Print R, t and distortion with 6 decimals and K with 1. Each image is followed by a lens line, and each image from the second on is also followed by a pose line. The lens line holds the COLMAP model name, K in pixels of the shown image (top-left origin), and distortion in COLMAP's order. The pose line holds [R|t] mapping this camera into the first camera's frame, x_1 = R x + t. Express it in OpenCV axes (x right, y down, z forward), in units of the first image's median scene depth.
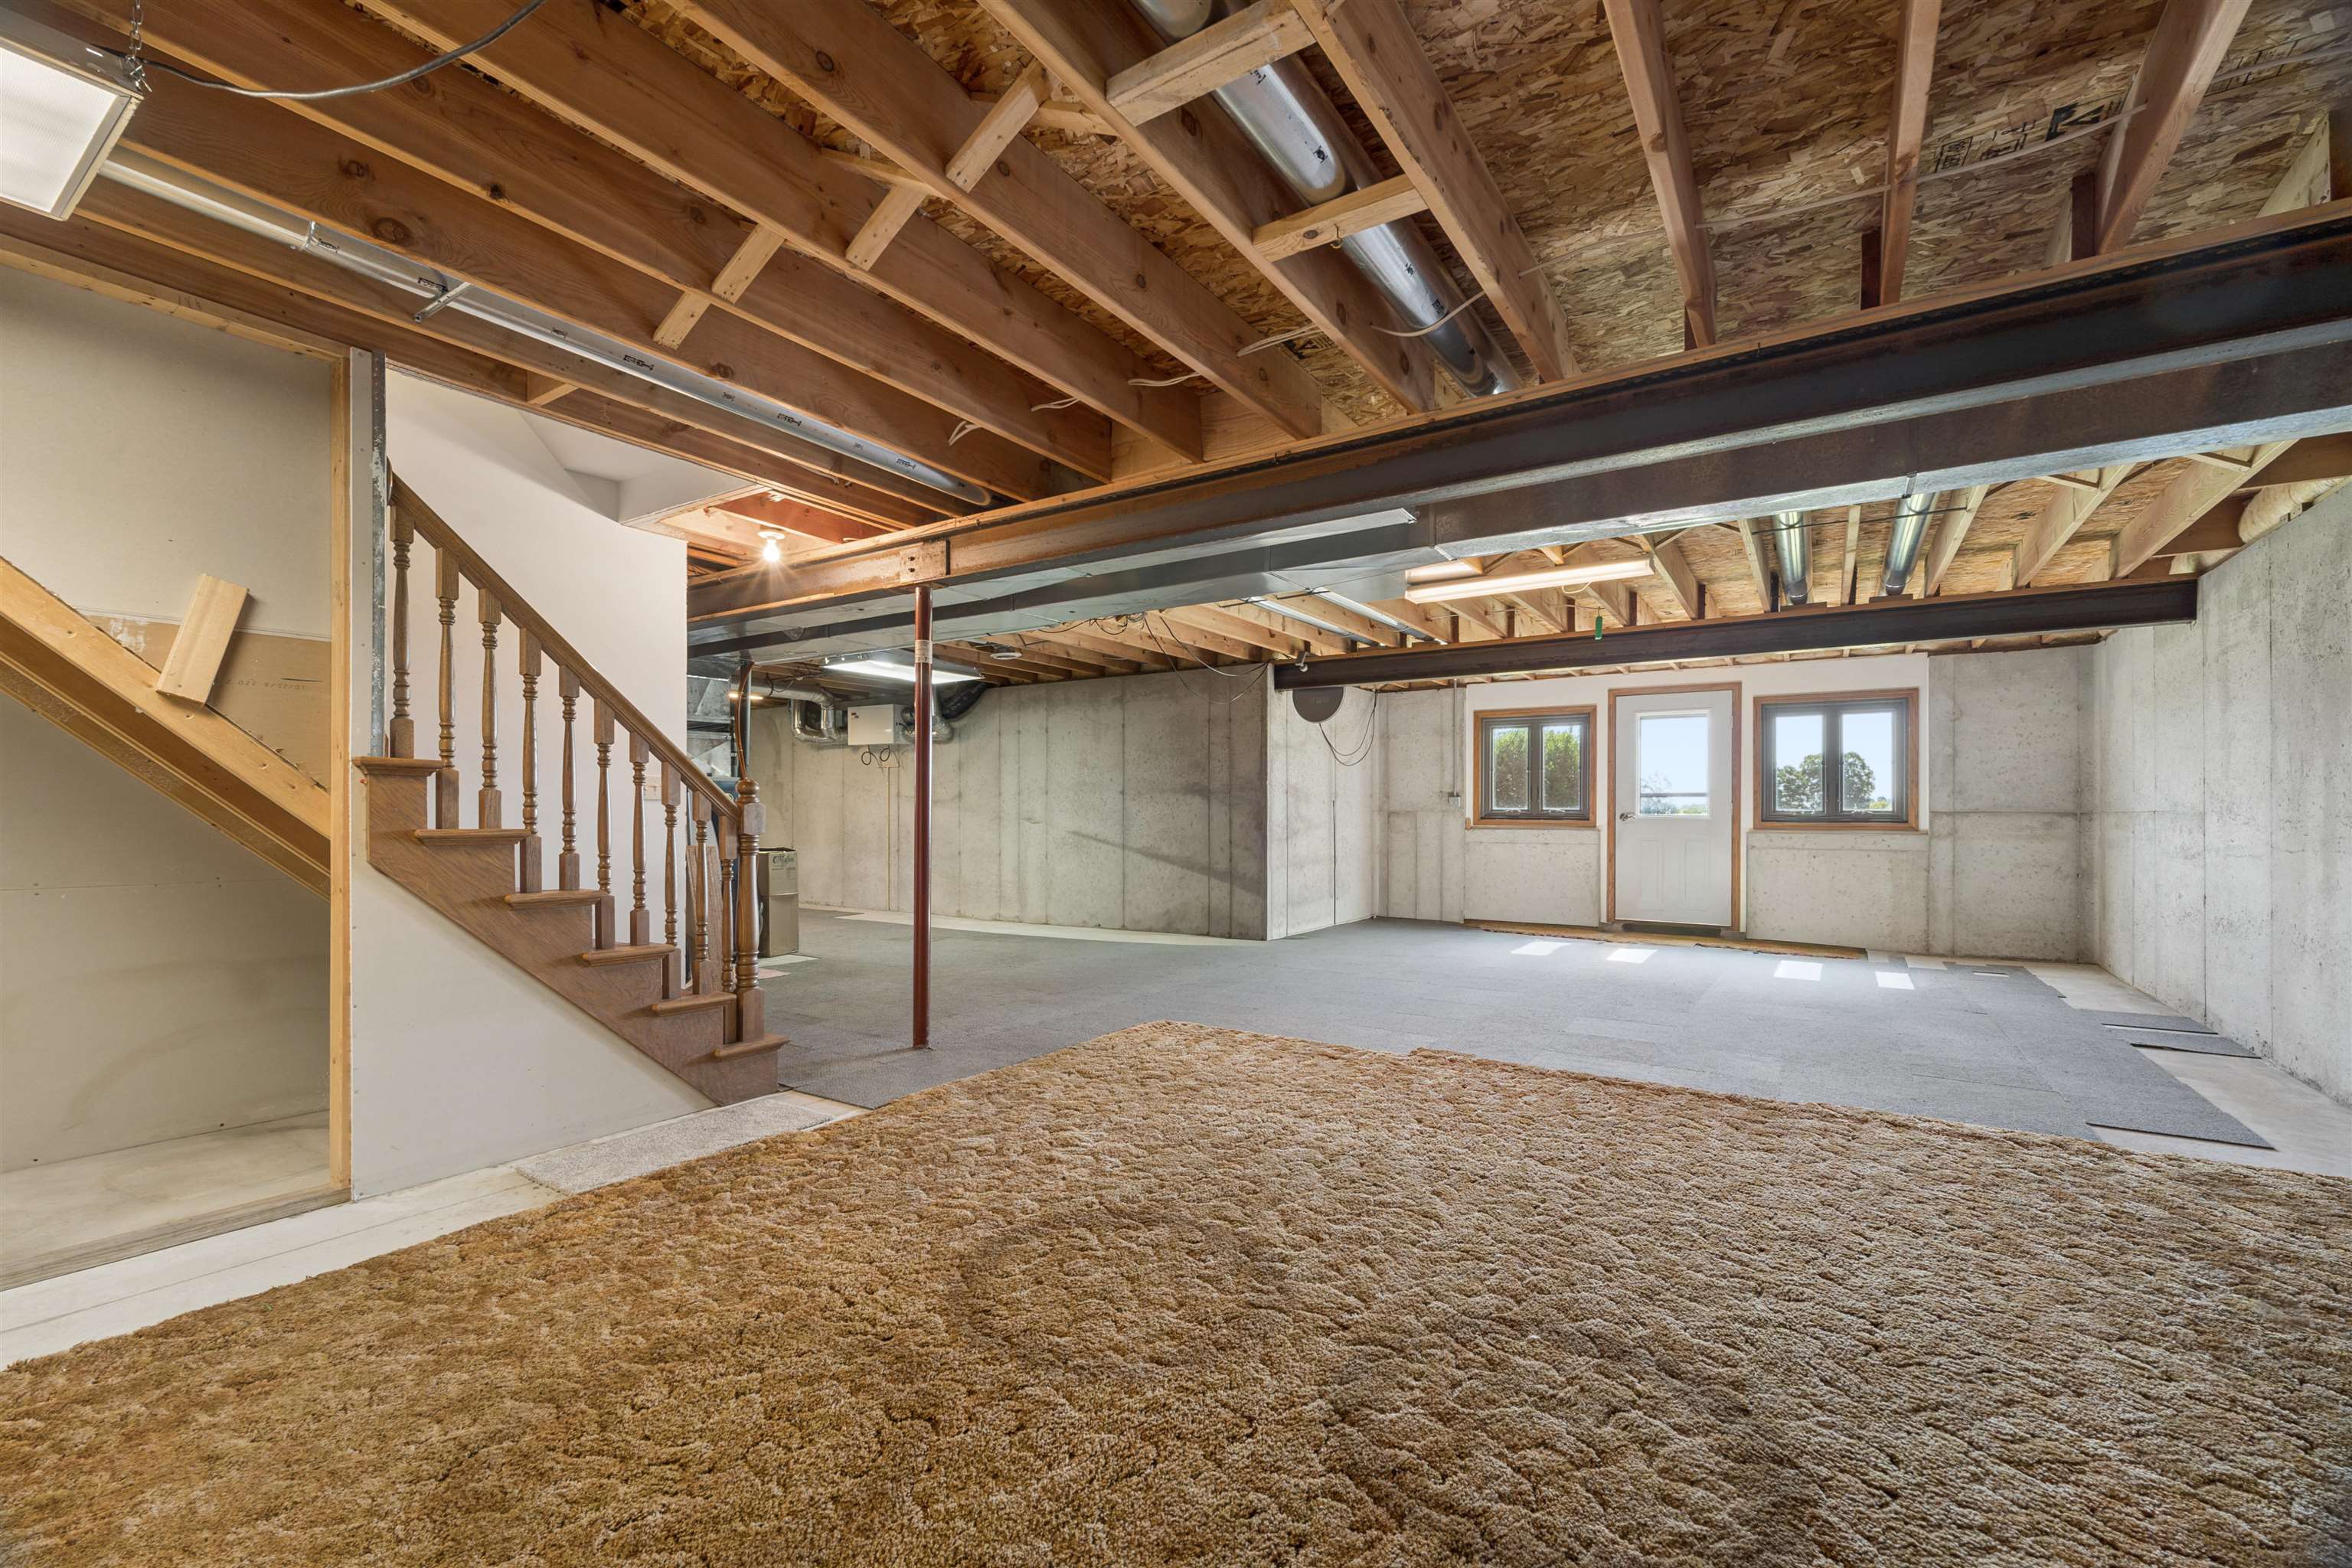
lens RADIAL K [[982.3, 0, 1178.3], [0, 982.3, 793.7], [0, 0, 1]] dist [-0.001450, -0.000130]
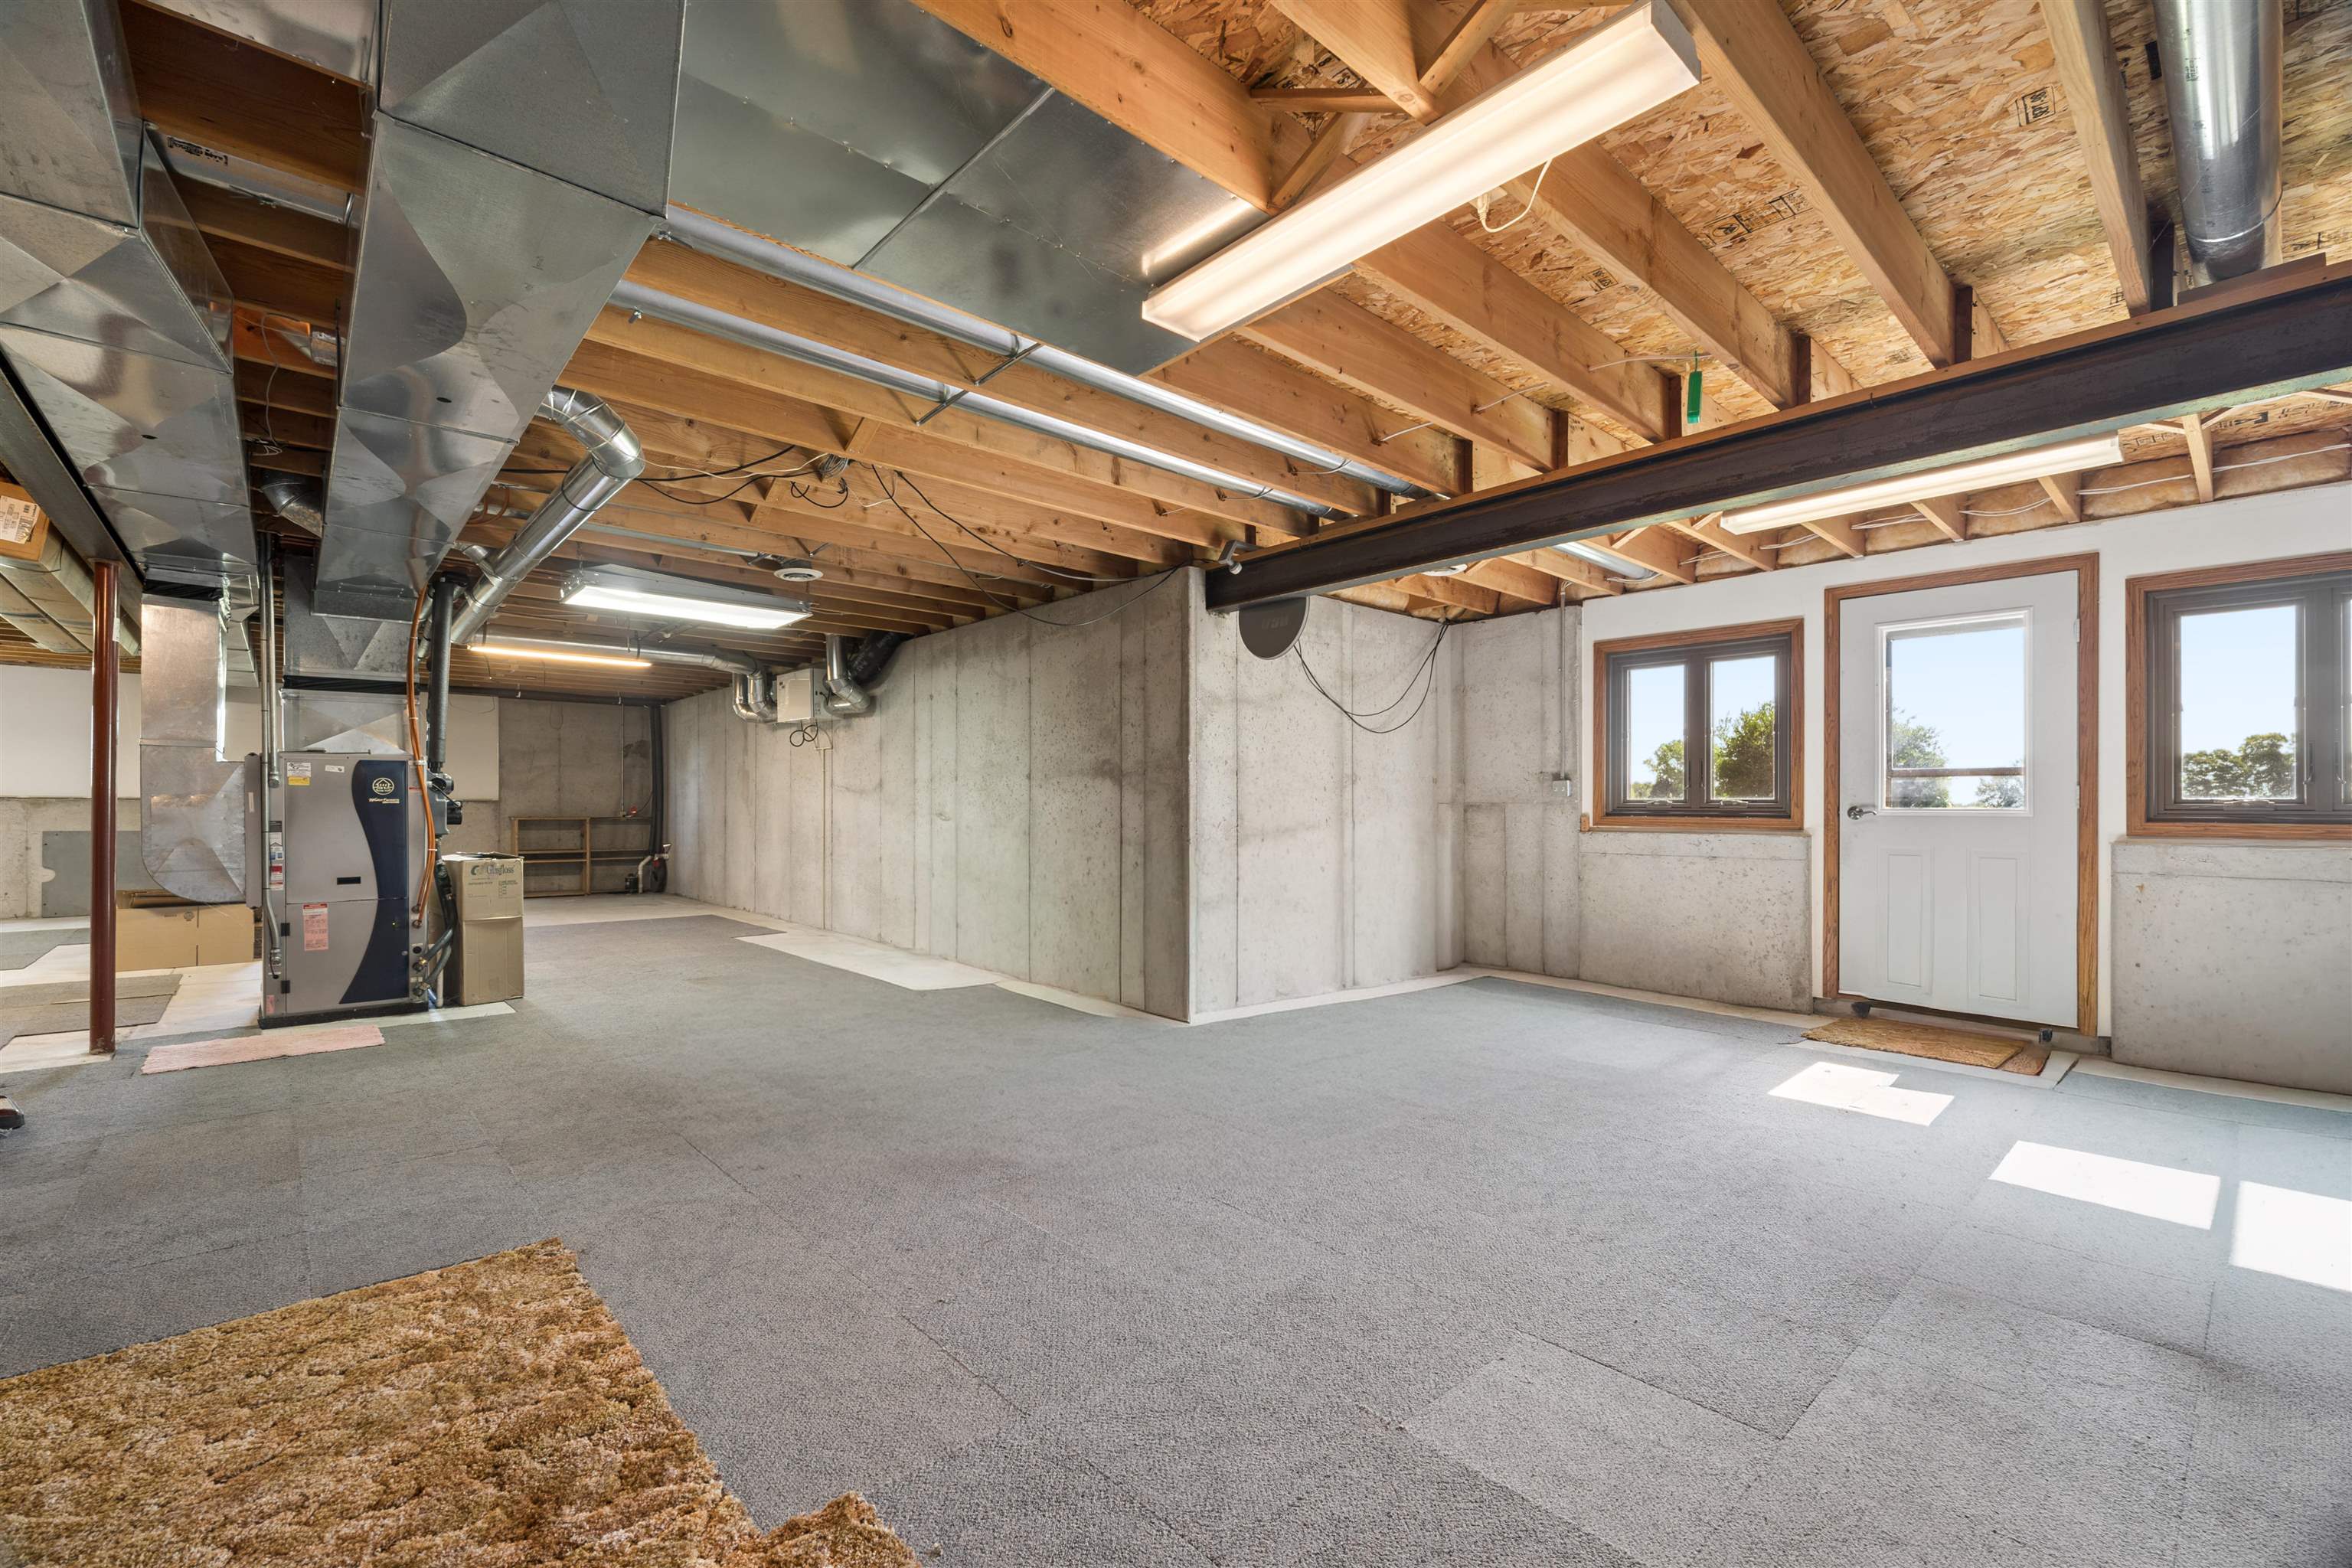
lens RADIAL K [[990.8, 0, 1179.9], [0, 990.8, 786.6], [0, 0, 1]] dist [-0.002120, -0.000225]
pose [[0.967536, -0.006159, -0.252658, 0.224380], [0.005411, 0.999979, -0.003656, 0.009048], [0.252675, 0.002170, 0.967549, 0.356061]]
